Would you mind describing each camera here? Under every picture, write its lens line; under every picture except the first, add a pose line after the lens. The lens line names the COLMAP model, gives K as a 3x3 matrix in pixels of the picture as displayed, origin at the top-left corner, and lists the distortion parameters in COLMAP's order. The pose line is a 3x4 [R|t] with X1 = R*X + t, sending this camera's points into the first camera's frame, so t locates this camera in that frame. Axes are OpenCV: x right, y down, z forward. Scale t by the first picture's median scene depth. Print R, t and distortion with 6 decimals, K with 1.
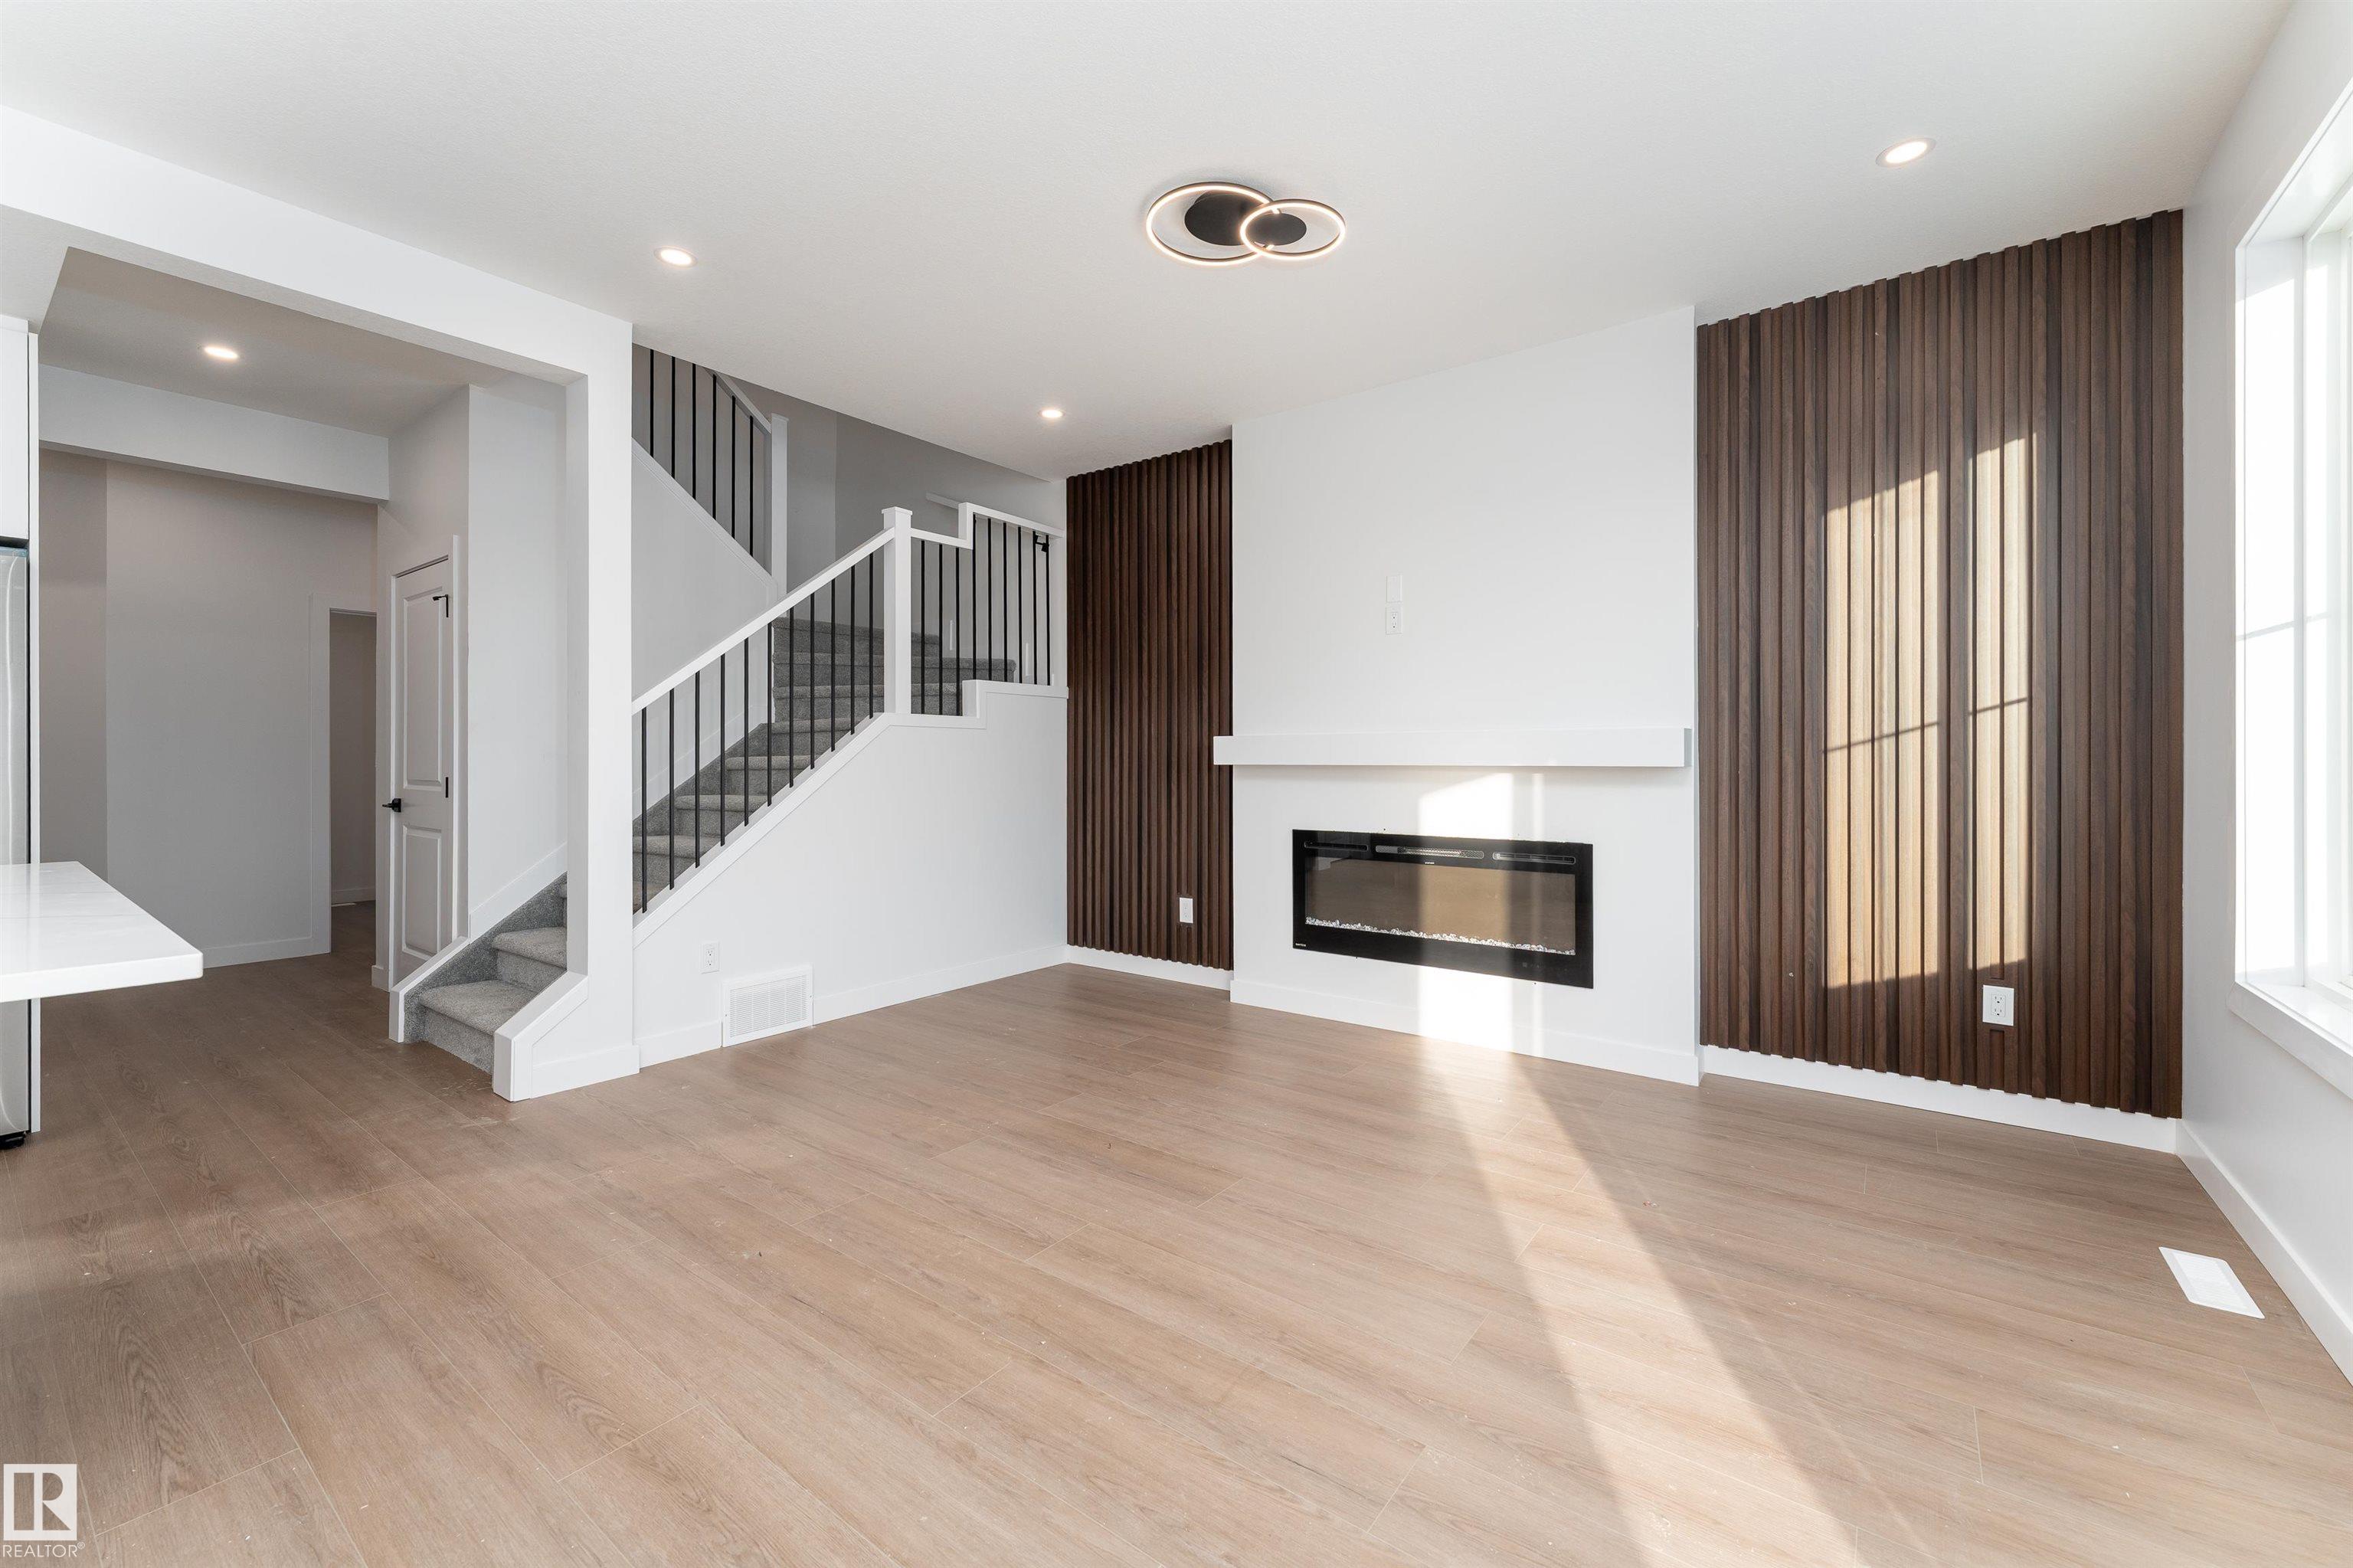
lens RADIAL K [[955.9, 0, 1161.3], [0, 955.9, 762.8], [0, 0, 1]] dist [0.001426, 0.000094]
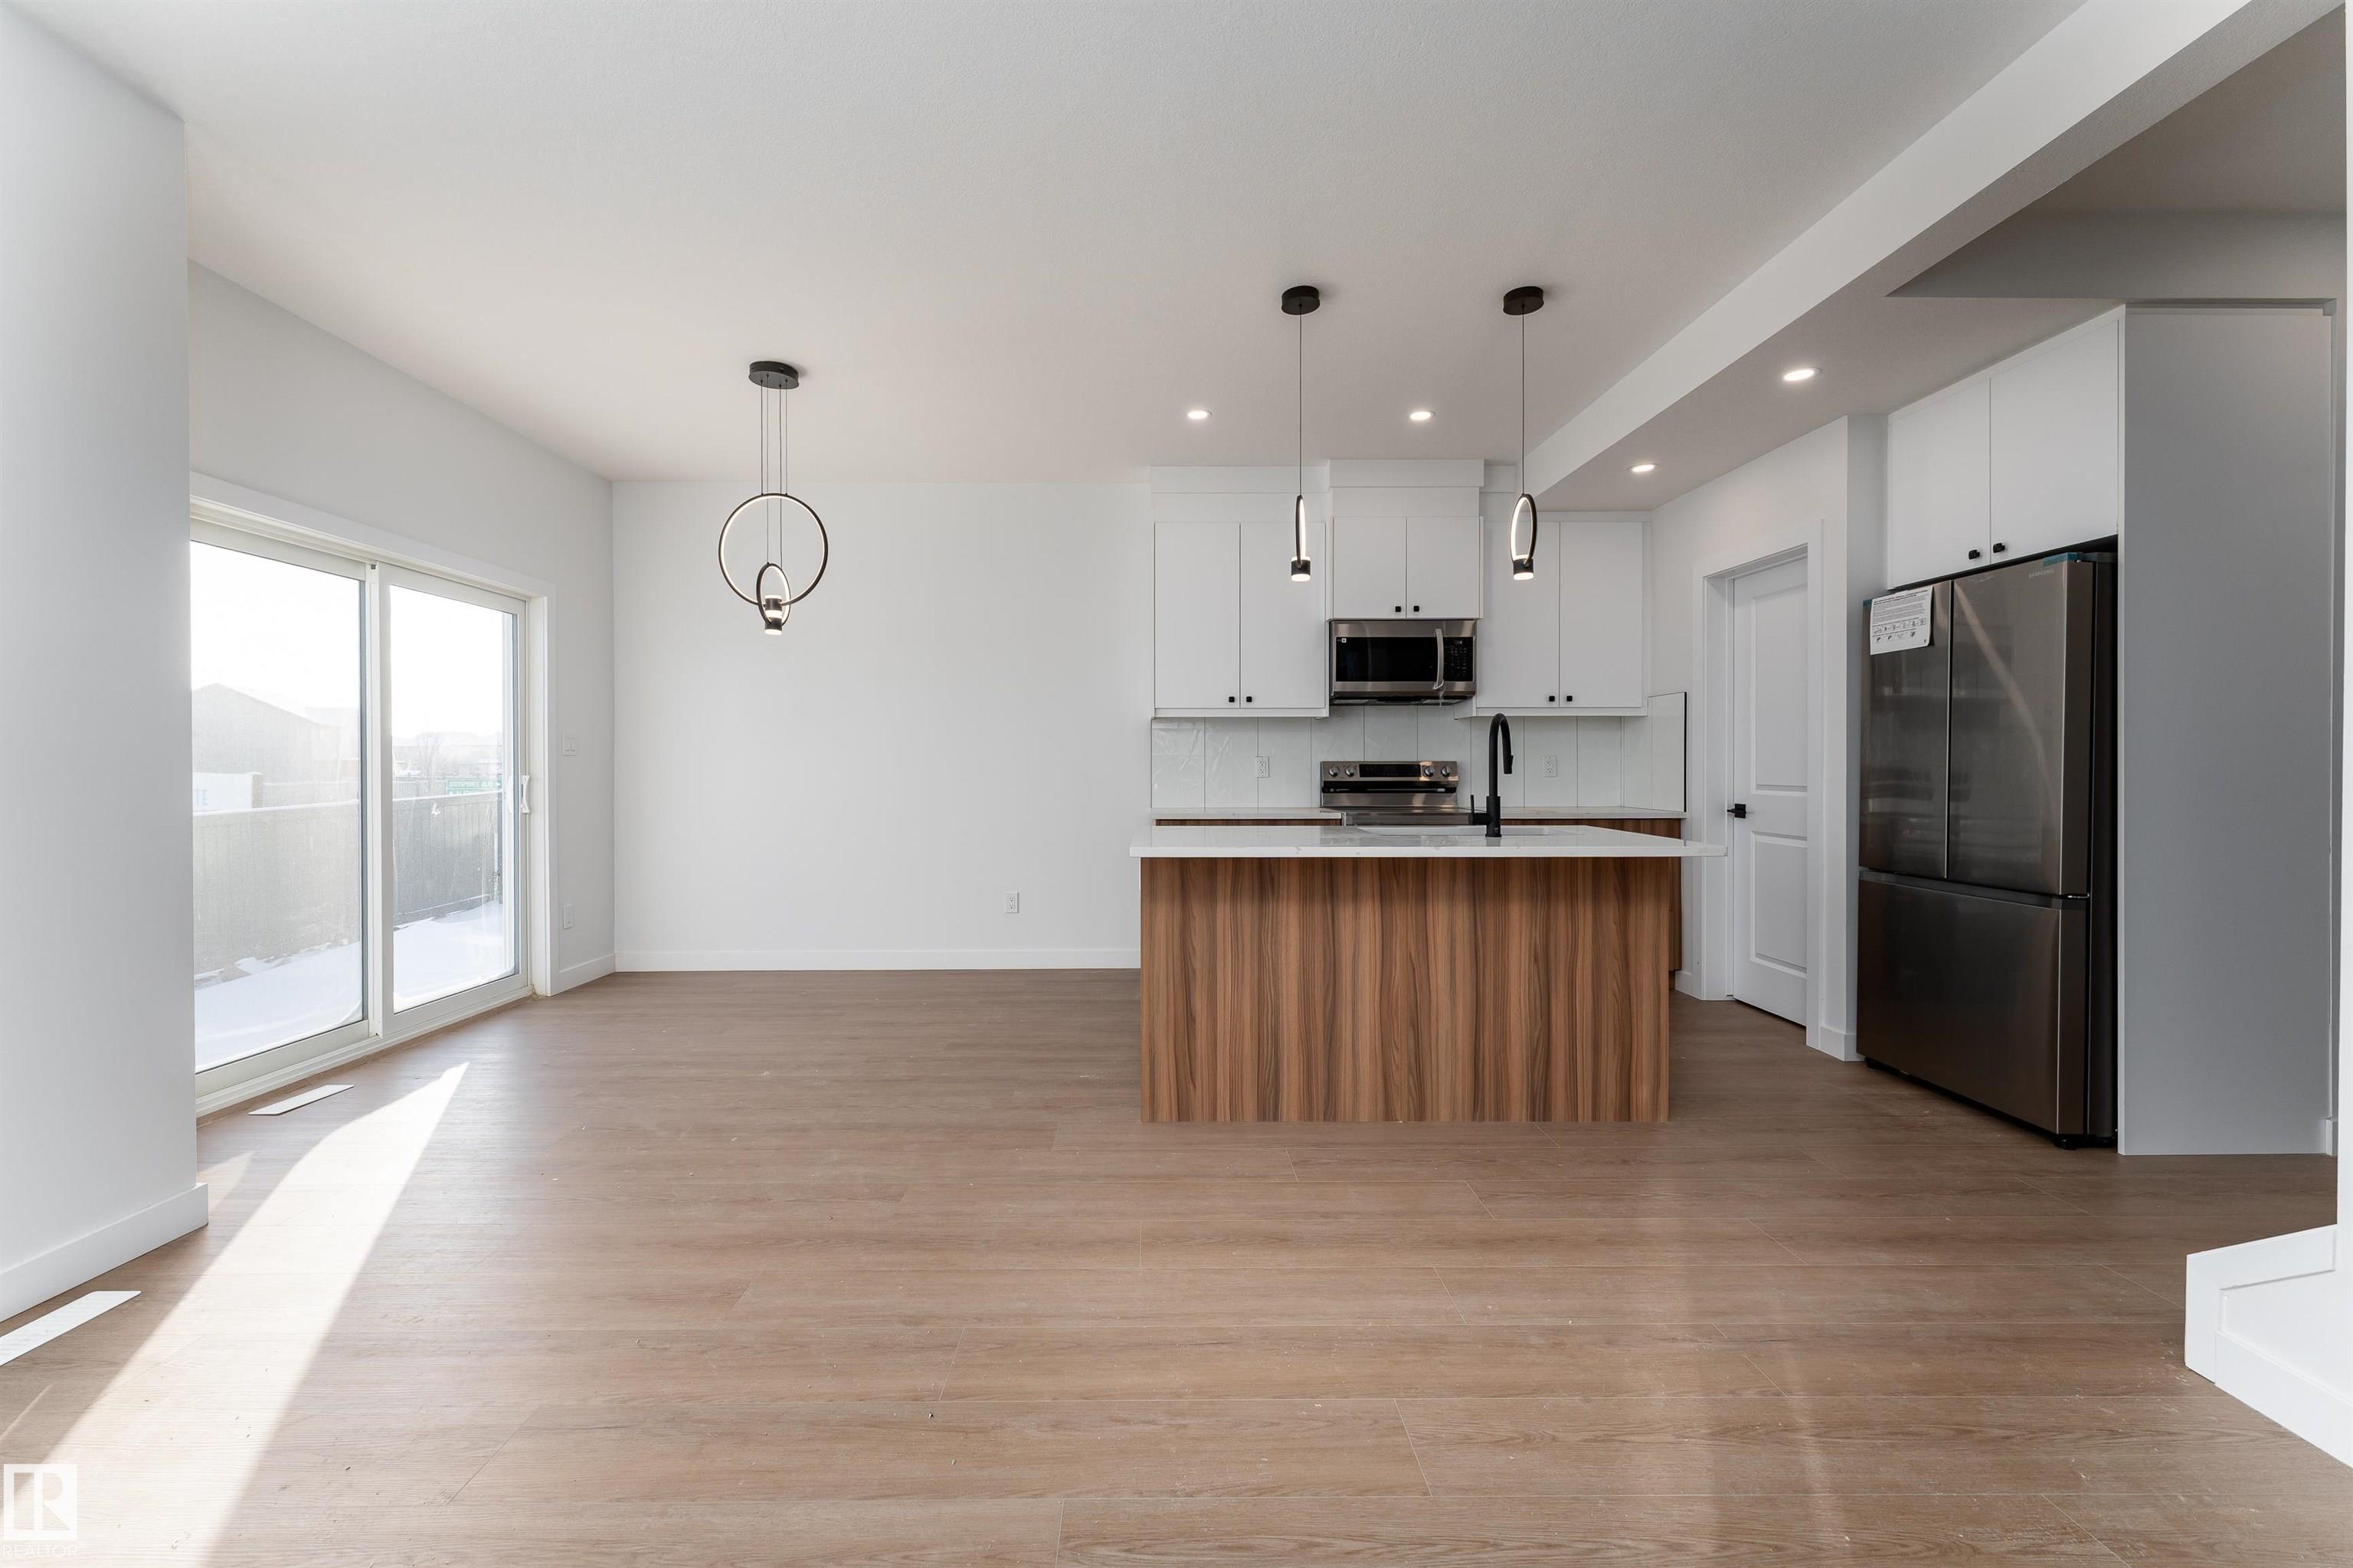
lens RADIAL K [[944.2, 0, 1163.3], [0, 944.2, 776.7], [0, 0, 1]] dist [0.001195, 0.000095]
pose [[-0.784893, 0.007043, -0.619591, 0.123351], [0.000399, 0.999941, 0.010862, -0.001880], [0.619631, 0.008278, -0.784849, 0.899081]]
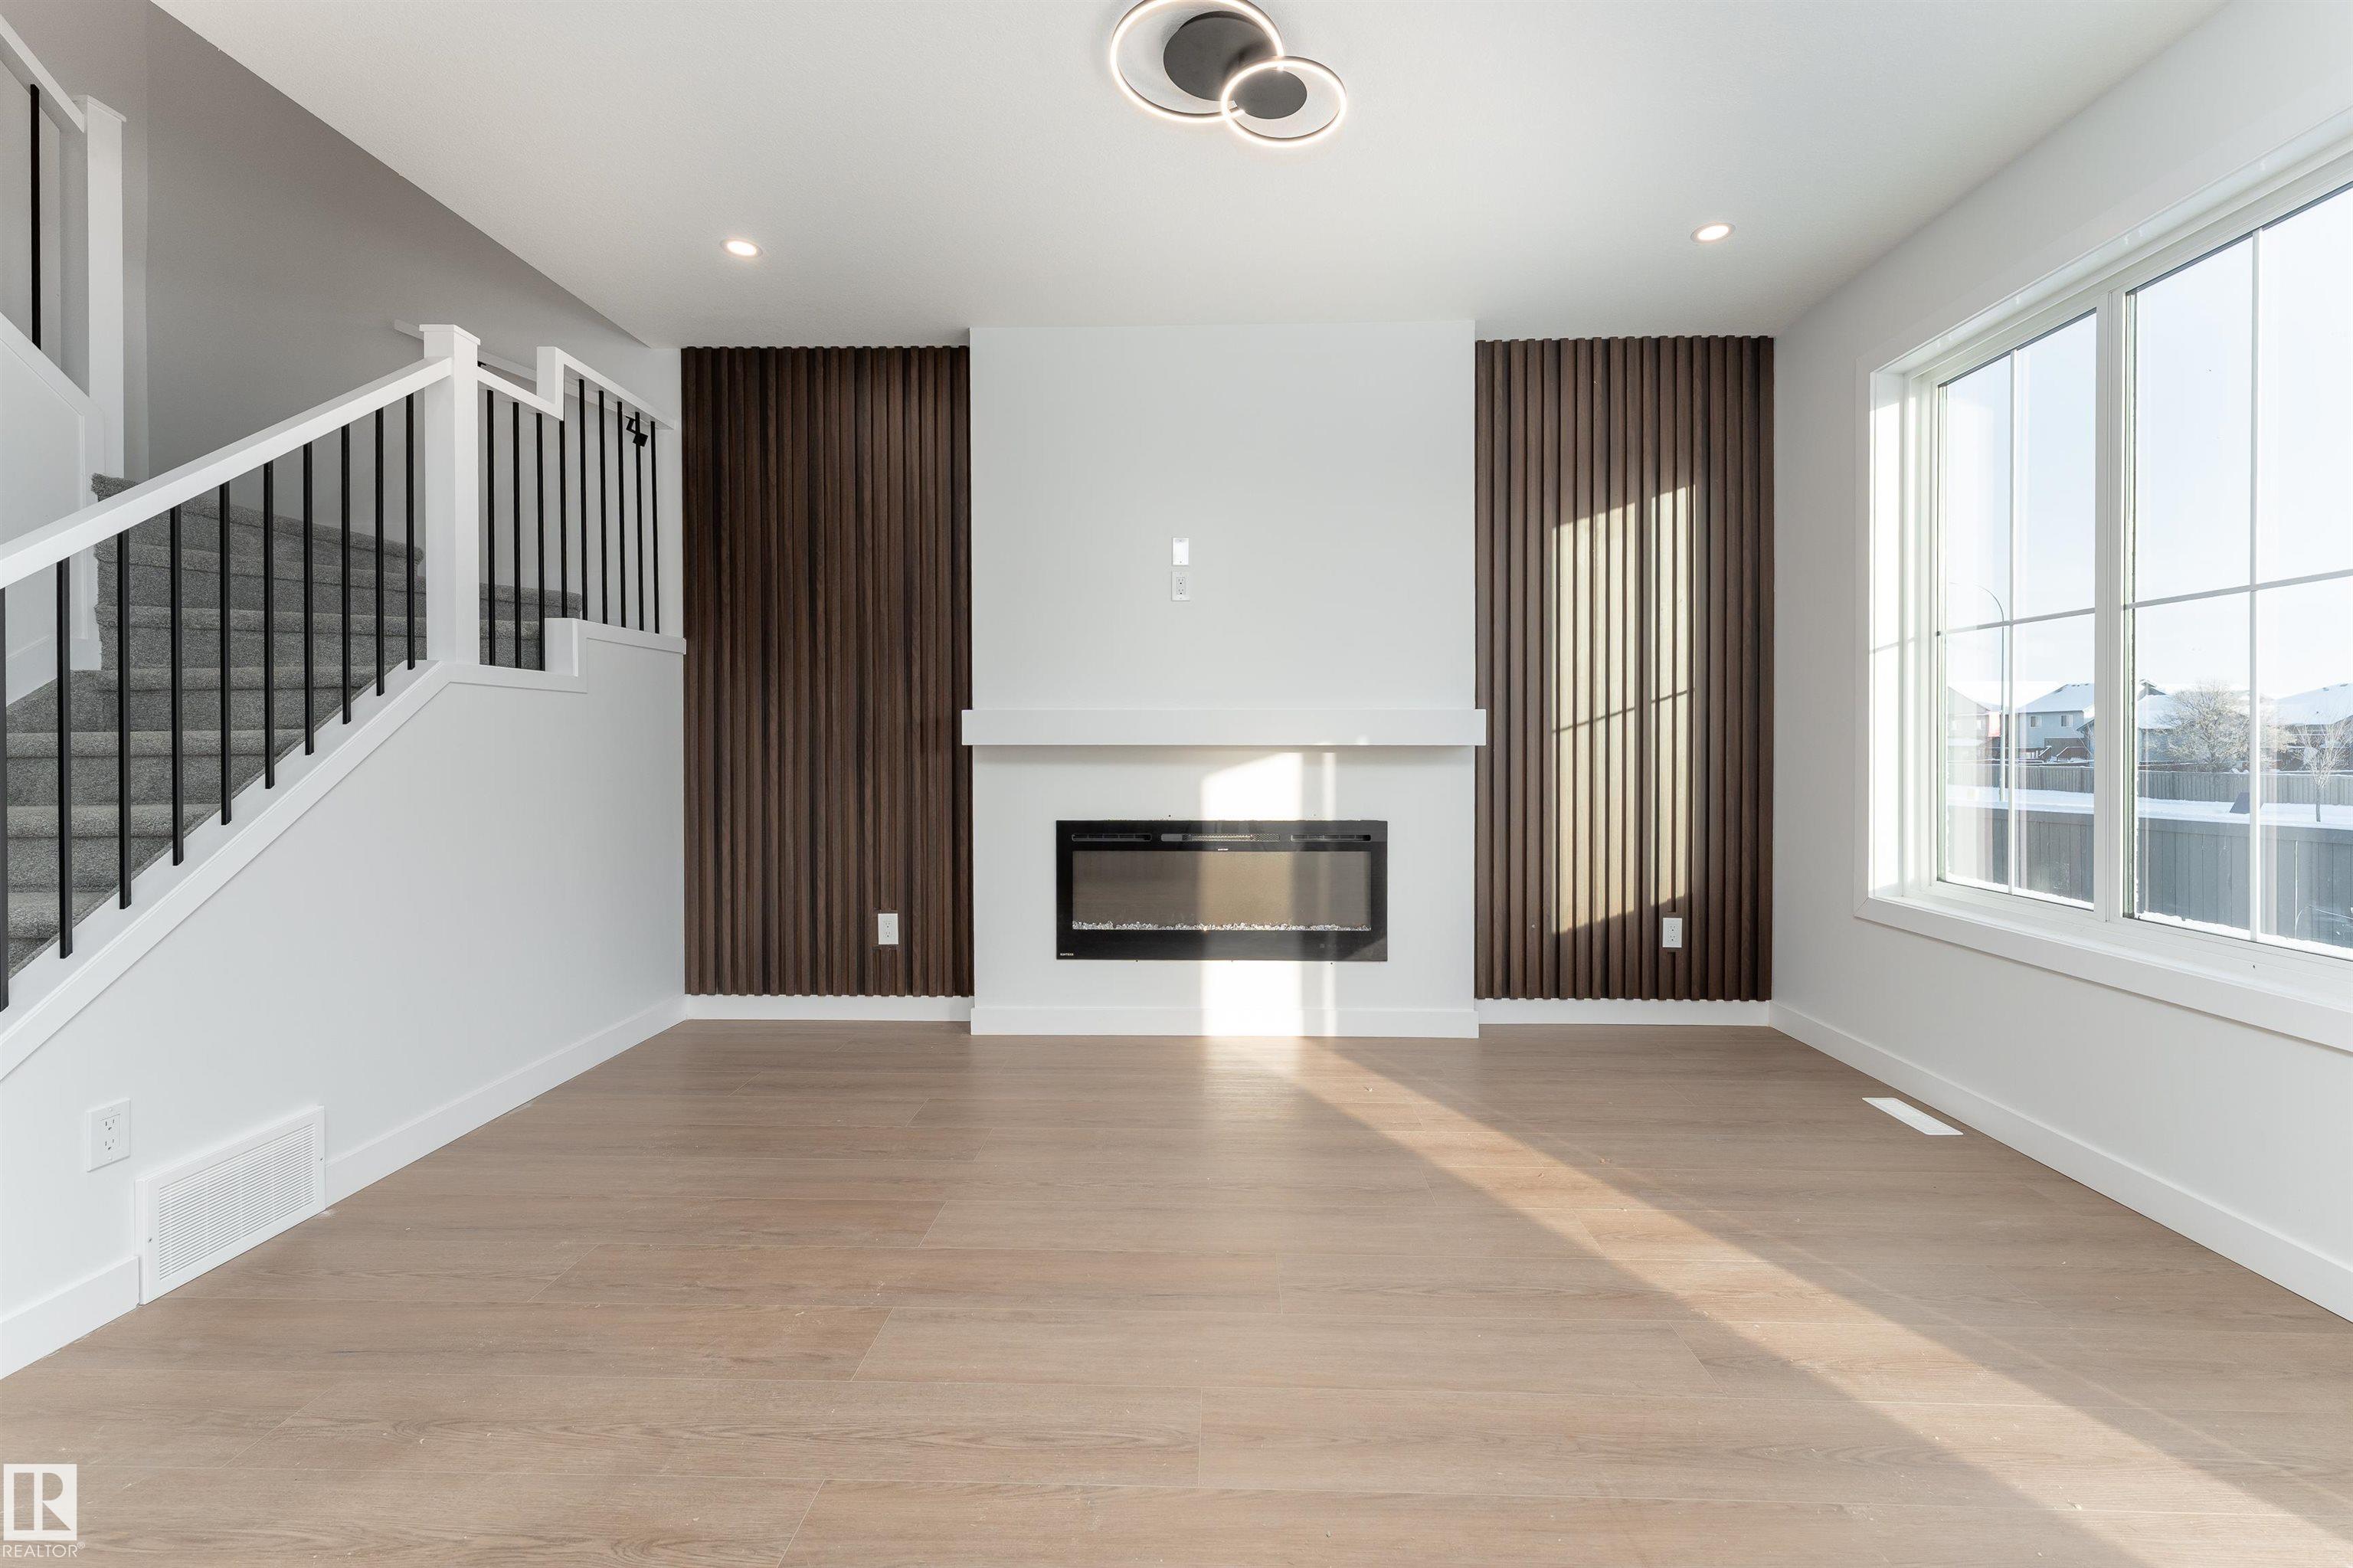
lens RADIAL K [[970.3, 0, 1195.7], [0, 970.3, 747.6], [0, 0, 1]] dist [0.001348, 0.000120]
pose [[0.811119, -0.004276, 0.584865, -0.309091], [0.001570, 0.999986, 0.005133, 0.000498], [-0.584879, -0.003245, 0.811114, 0.258925]]
